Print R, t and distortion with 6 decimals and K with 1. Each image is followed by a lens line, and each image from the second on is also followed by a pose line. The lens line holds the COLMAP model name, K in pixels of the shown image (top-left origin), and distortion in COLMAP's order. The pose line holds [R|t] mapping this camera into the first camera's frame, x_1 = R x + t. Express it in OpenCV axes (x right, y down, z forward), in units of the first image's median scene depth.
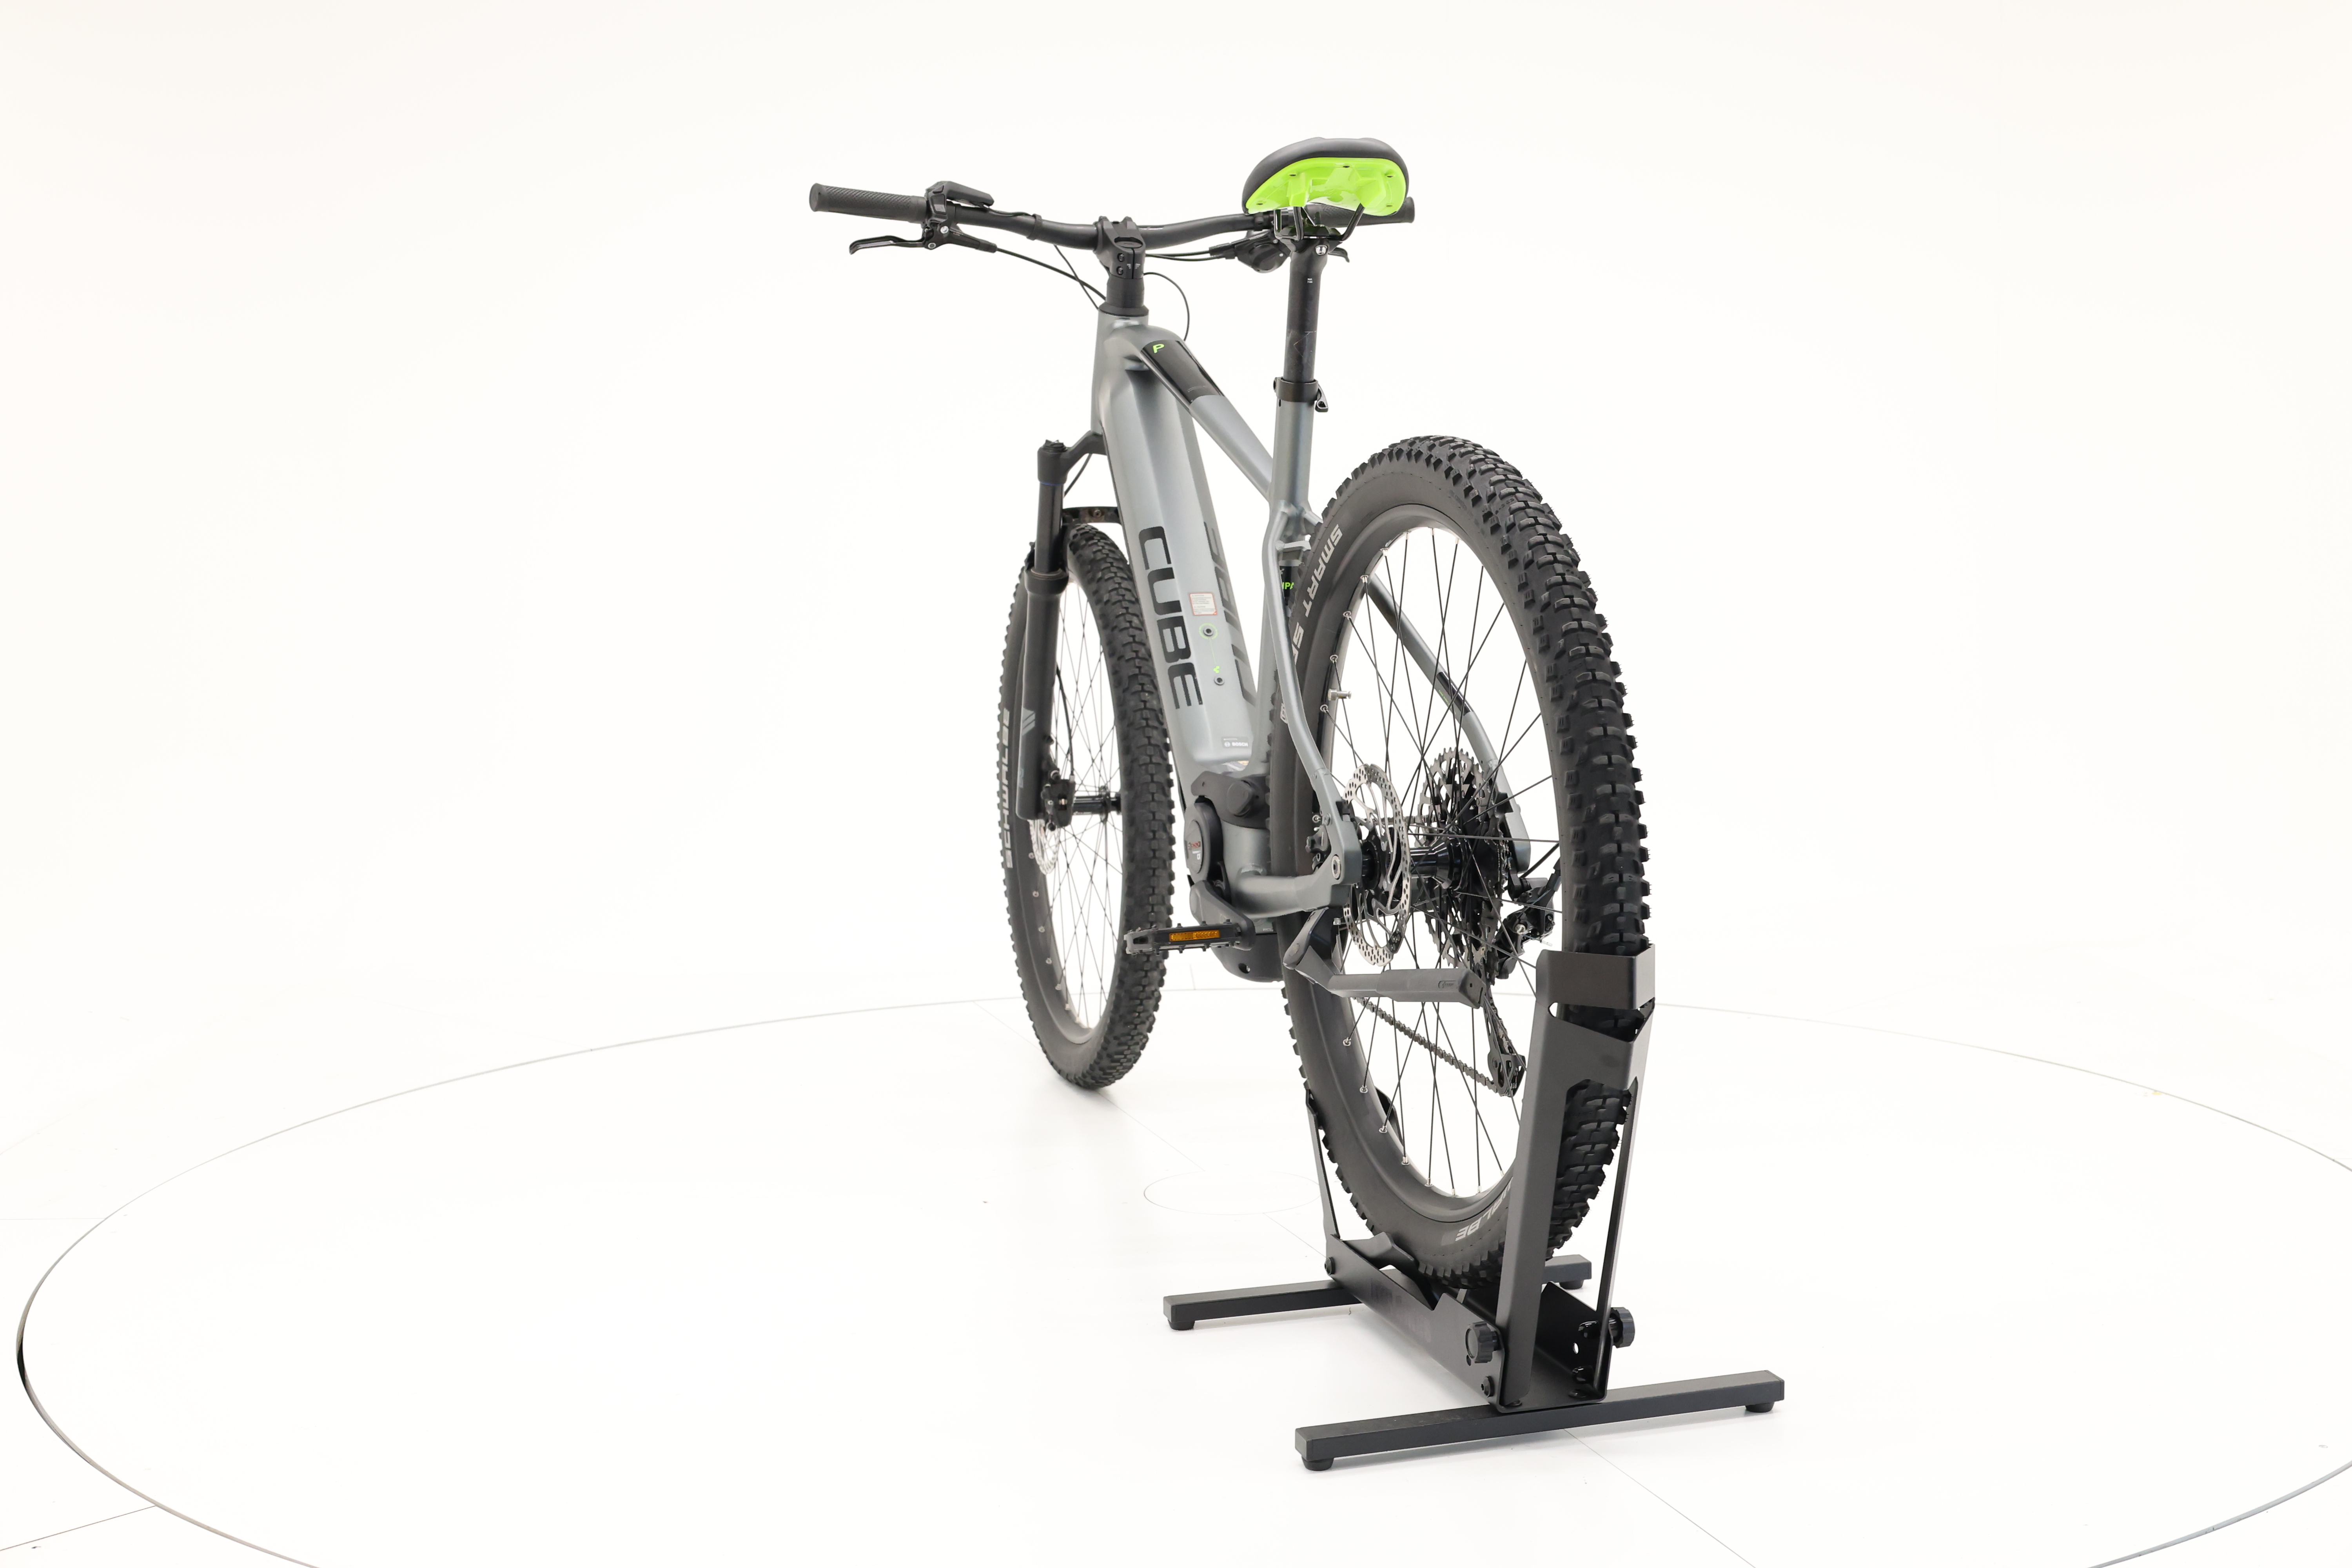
lens RADIAL K [[2666.6, 0, 1171.4], [0, 2666.6, 780.4], [0, 0, 1]] dist [-0.011588, 0.000000]
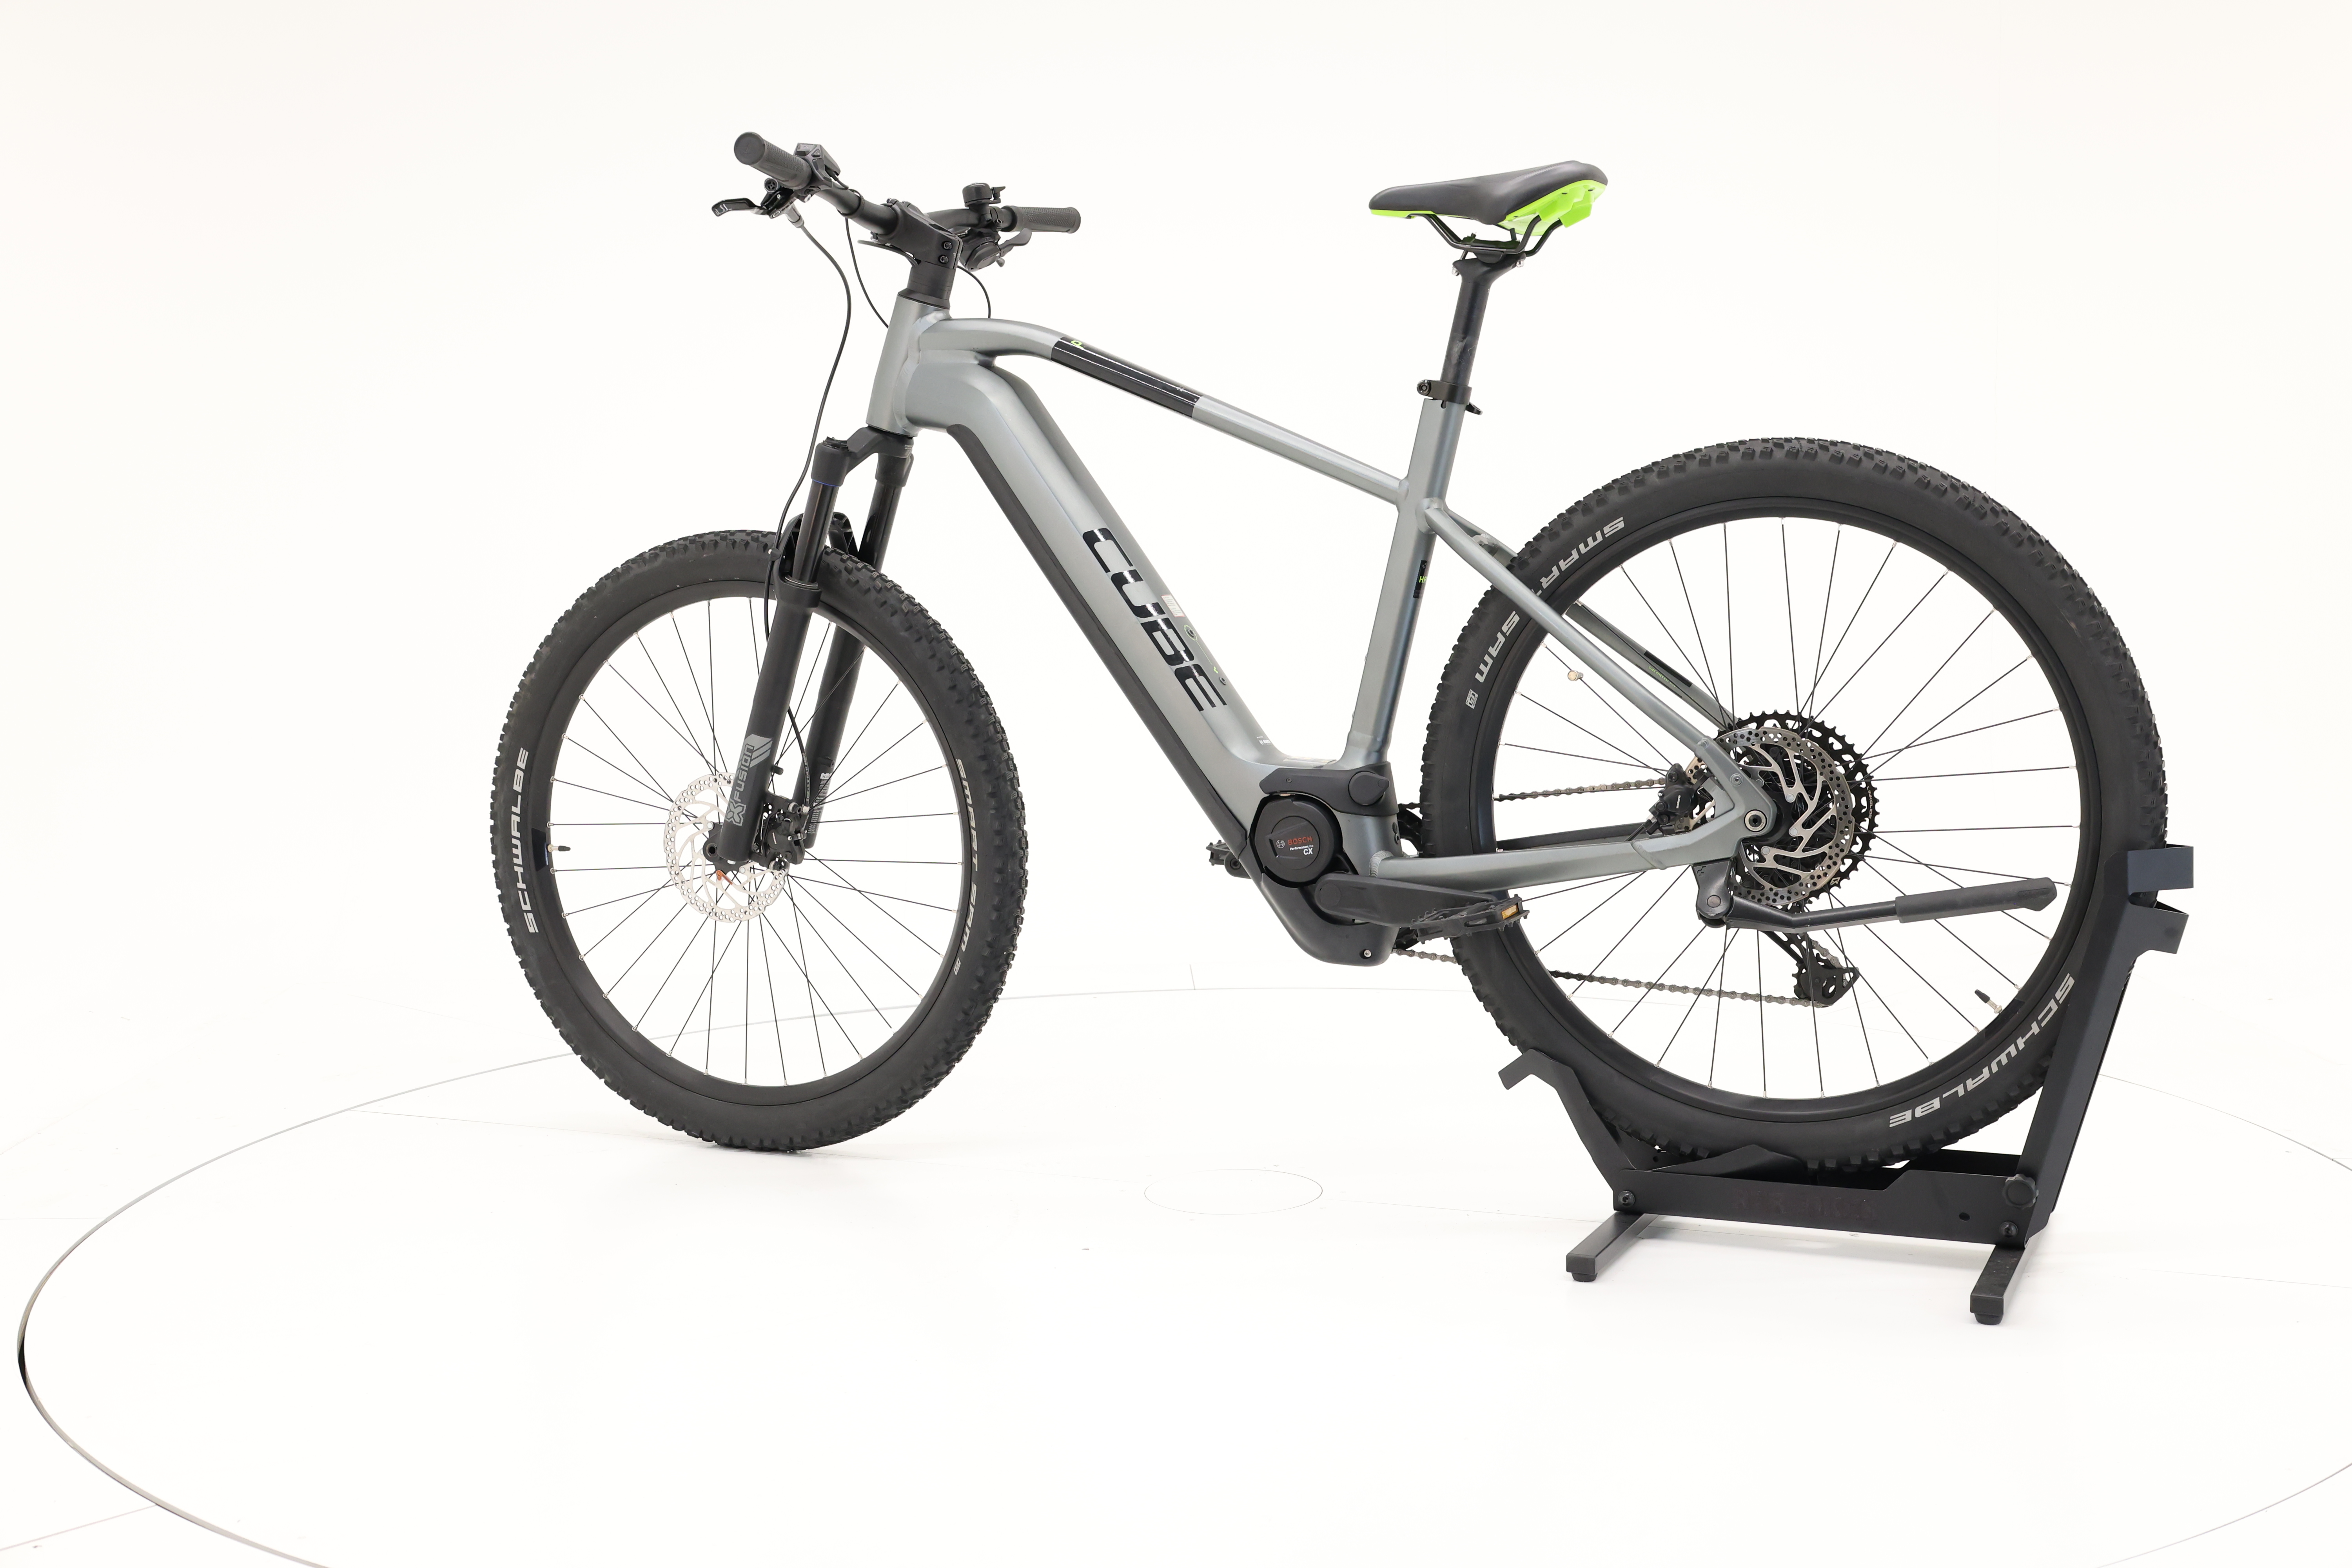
lens RADIAL K [[2666.6, 0, 1188.4], [0, 2666.6, 779.0], [0, 0, 1]] dist [-0.011588, 0.000000]
pose [[0.652202, -0.069196, 0.754880, -0.763646], [0.082873, 0.996365, 0.019731, -0.021868], [-0.753502, 0.049691, 0.655566, 0.363902]]
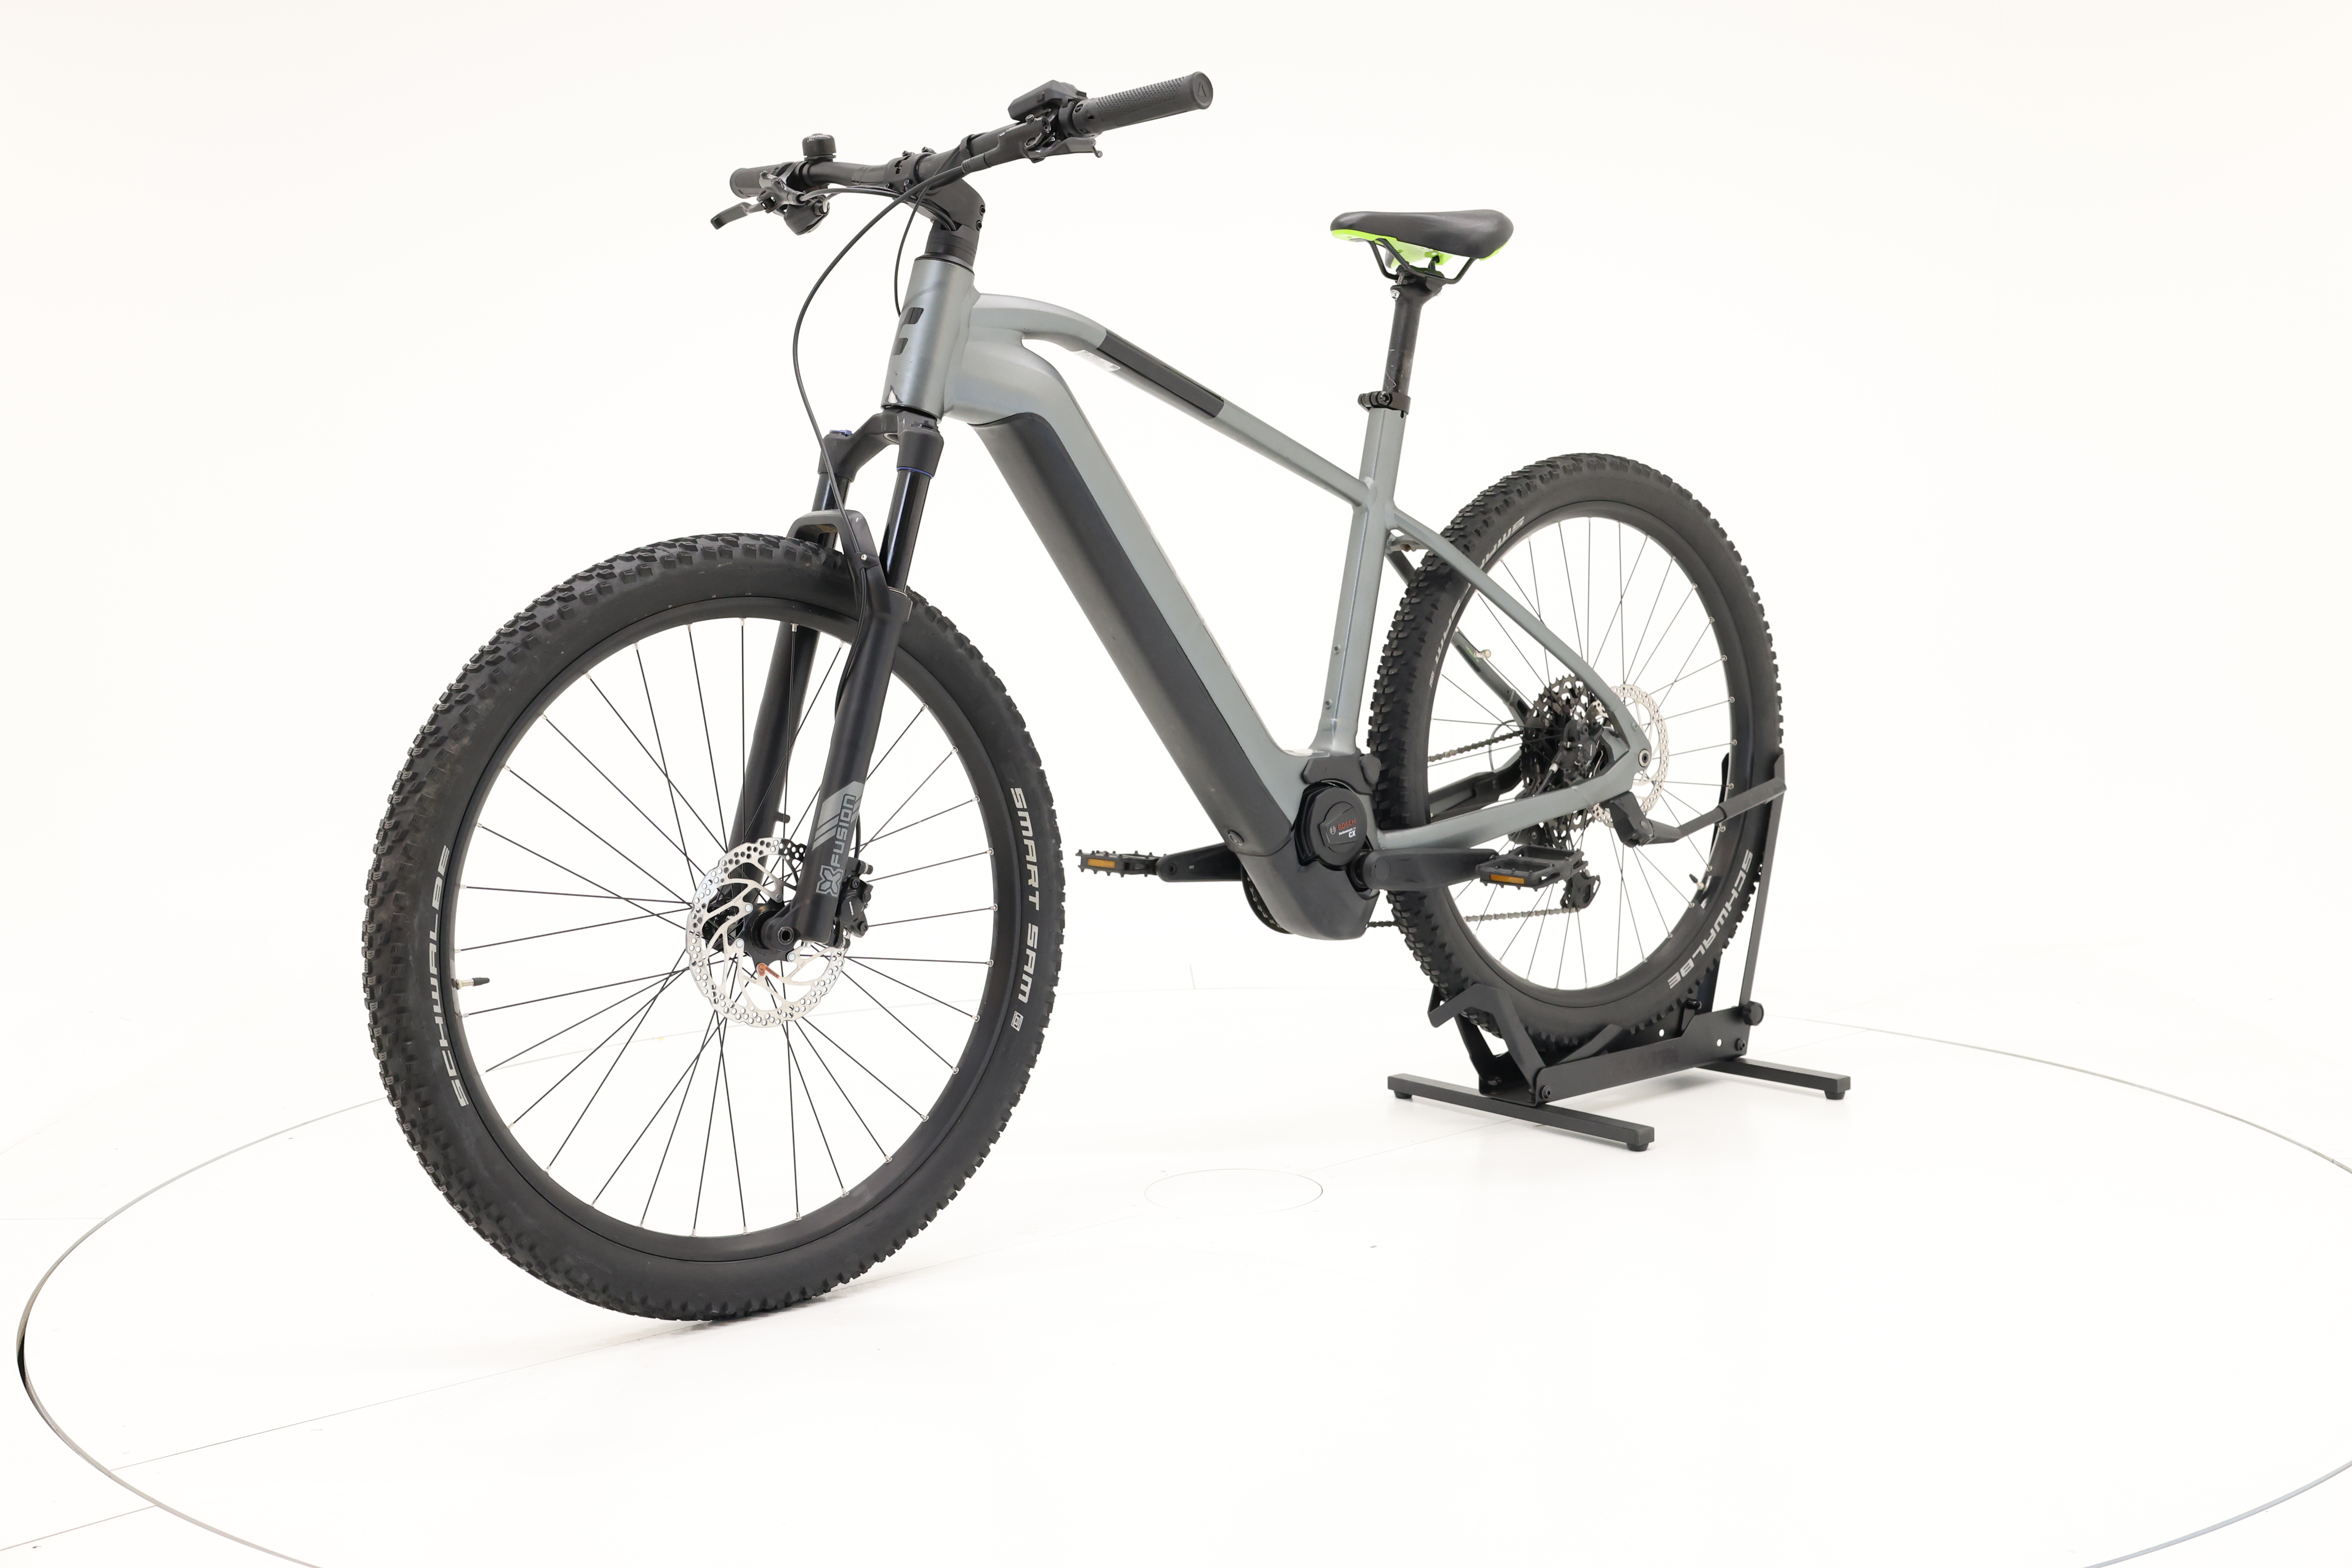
lens RADIAL K [[2666.6, 0, 1194.3], [0, 2666.6, 782.9], [0, 0, 1]] dist [-0.011588, 0.000000]
pose [[-0.411375, -0.064032, 0.909214, -0.907763], [0.120763, 0.984906, 0.124002, -0.127647], [-0.903431, 0.160810, -0.397433, 1.445039]]
